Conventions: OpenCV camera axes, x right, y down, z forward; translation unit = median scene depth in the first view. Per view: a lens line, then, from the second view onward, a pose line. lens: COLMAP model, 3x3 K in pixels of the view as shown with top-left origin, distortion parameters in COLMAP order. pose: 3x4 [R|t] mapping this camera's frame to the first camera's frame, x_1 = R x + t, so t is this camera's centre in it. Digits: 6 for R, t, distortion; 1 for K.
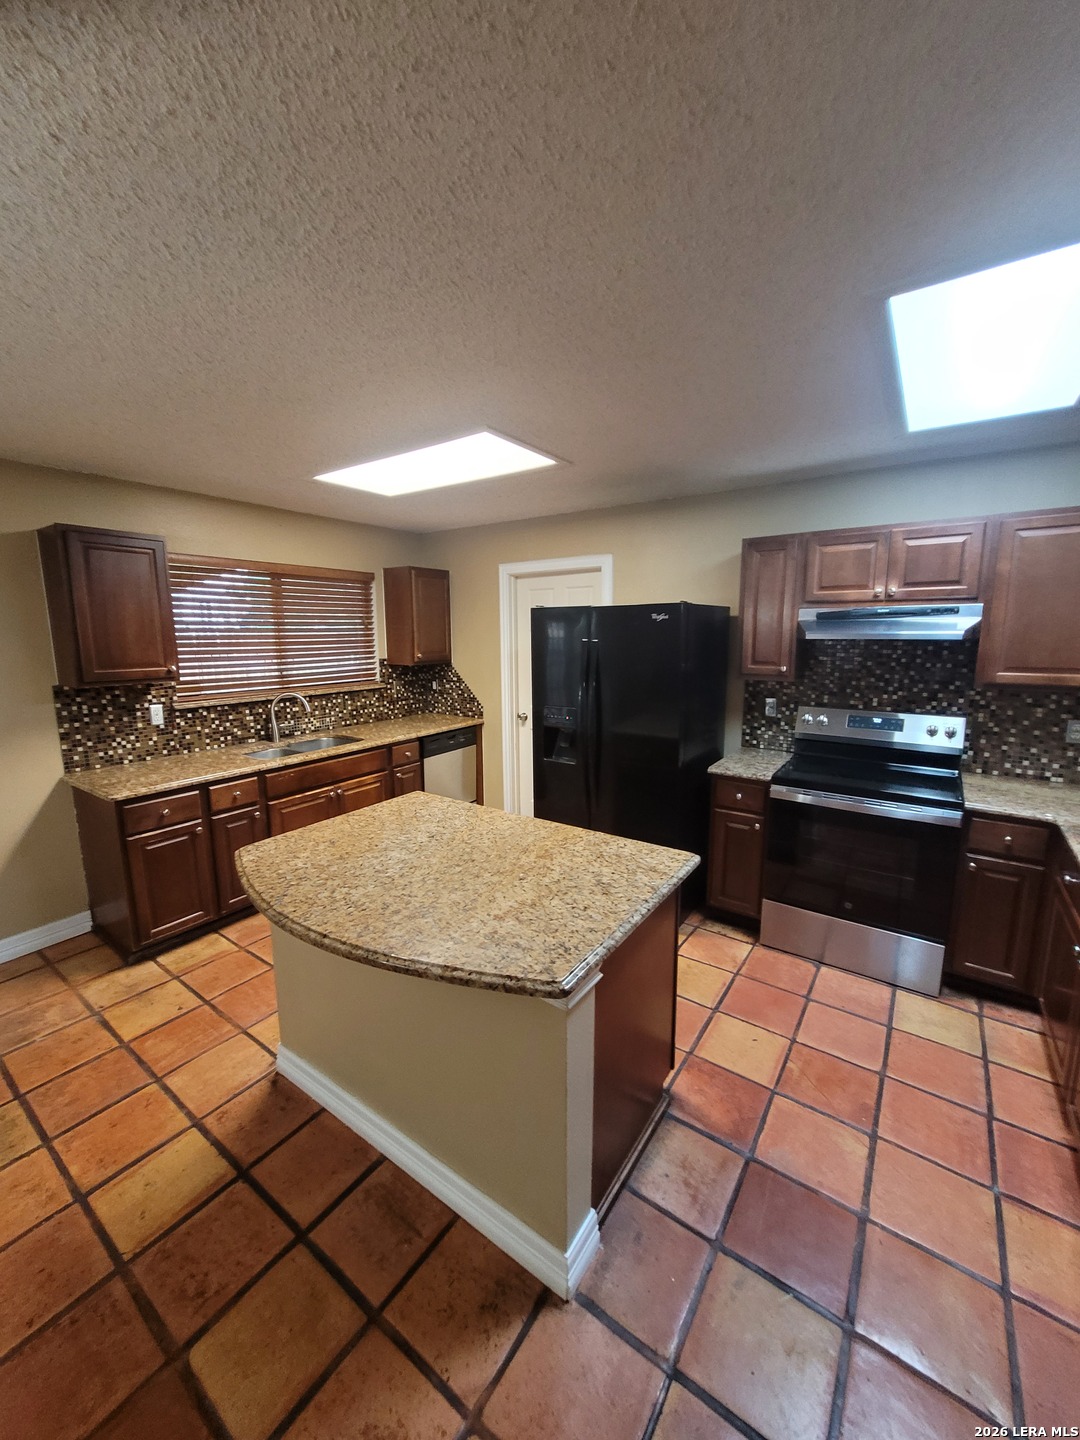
lens RADIAL K [[565.6, 0, 543.4], [0, 565.6, 722.4], [0, 0, 1]] dist [0.001736, 0.000573]
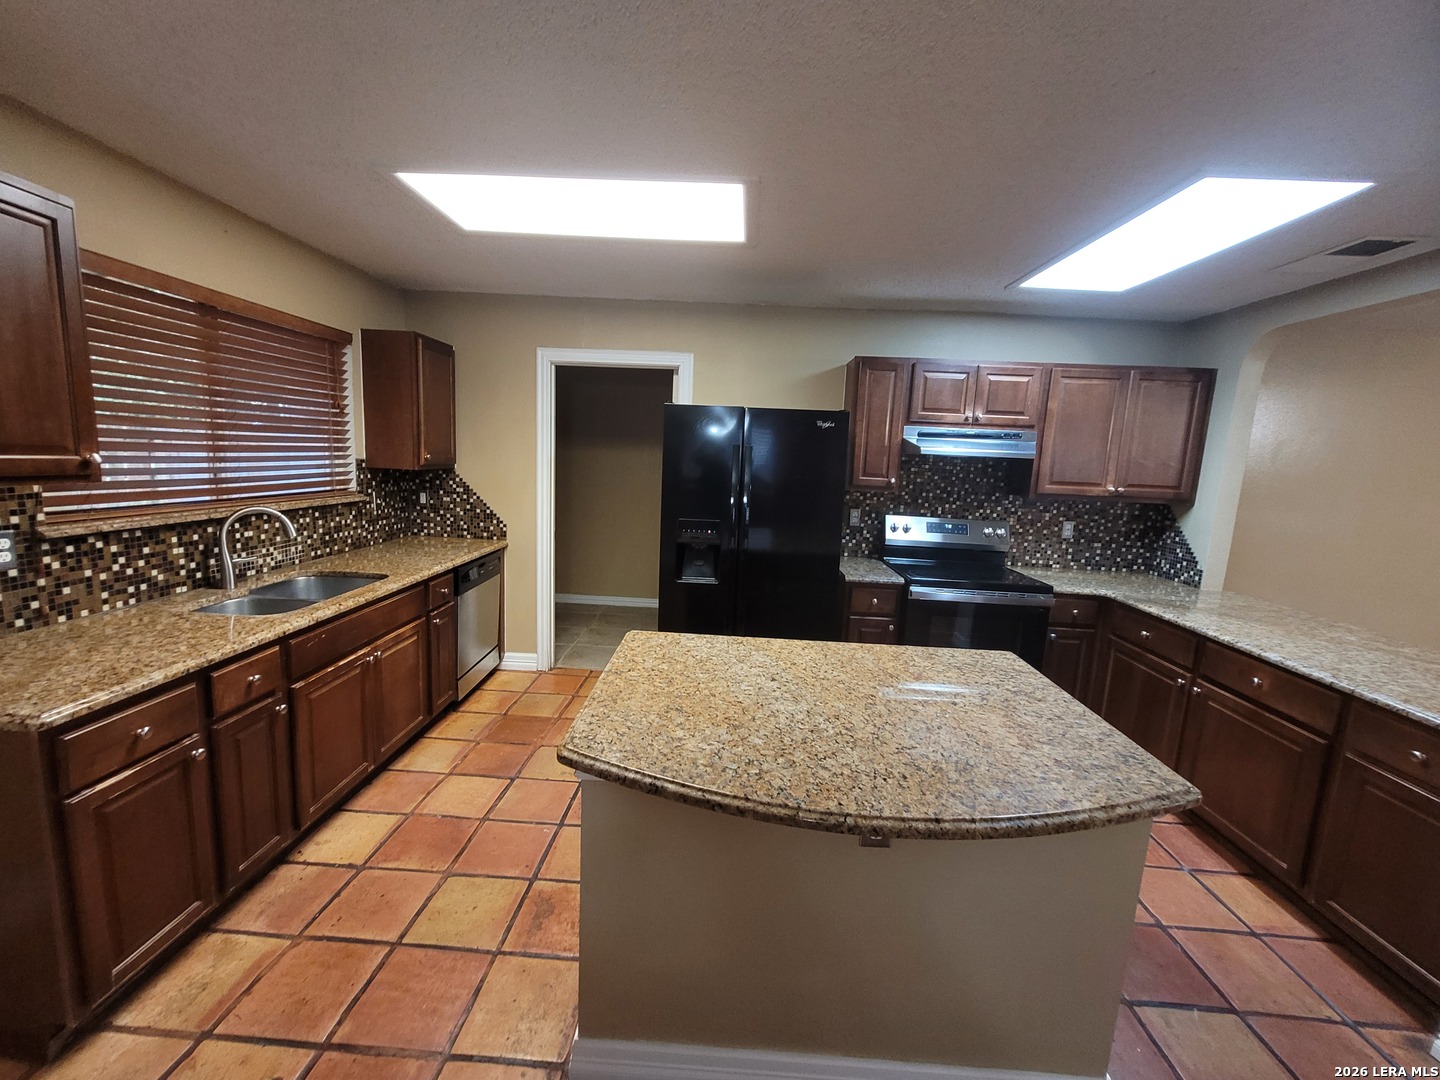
lens RADIAL K [[587.7, 0, 718.3], [0, 587.7, 540.5], [0, 0, 1]] dist [0.004382, -0.000705]
pose [[0.837844, -0.036583, 0.544682, -0.506460], [0.039102, 0.999211, 0.006964, -0.000972], [-0.544507, 0.015464, 0.838614, 0.251081]]
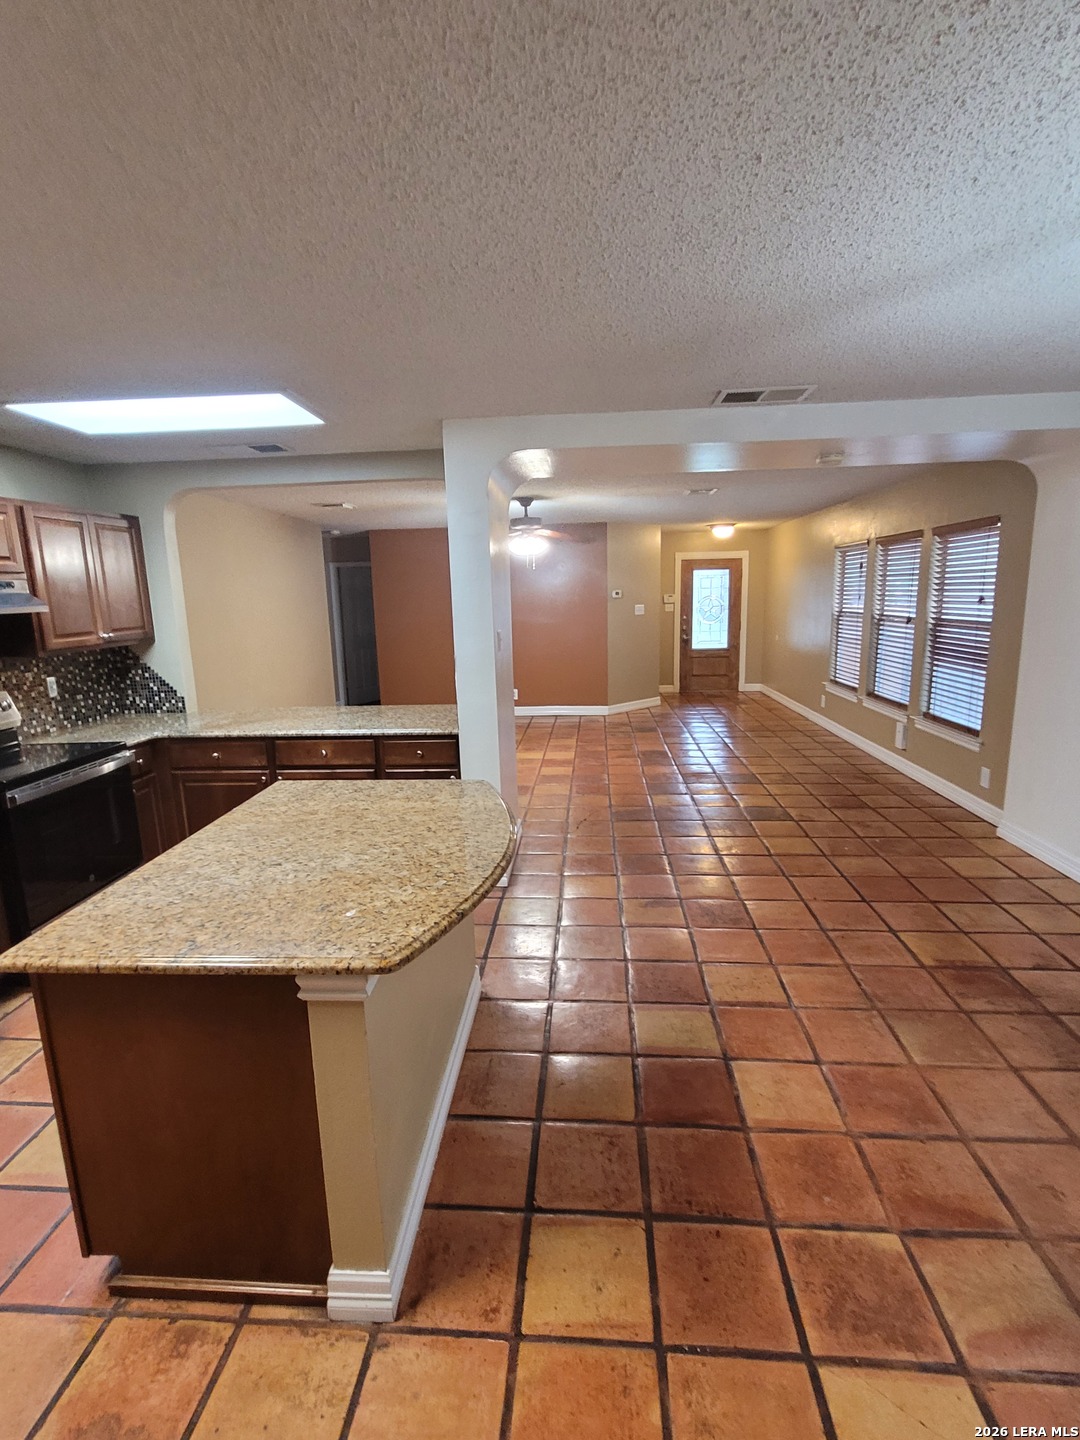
lens RADIAL K [[686.7, 0, 542.8], [0, 686.7, 726.2], [0, 0, 1]] dist [0.001518, 0.000699]
pose [[-0.518684, -0.147221, 0.842196, -0.811240], [0.173722, 0.946366, 0.272421, -0.116048], [-0.837131, 0.287608, -0.465289, 0.775089]]
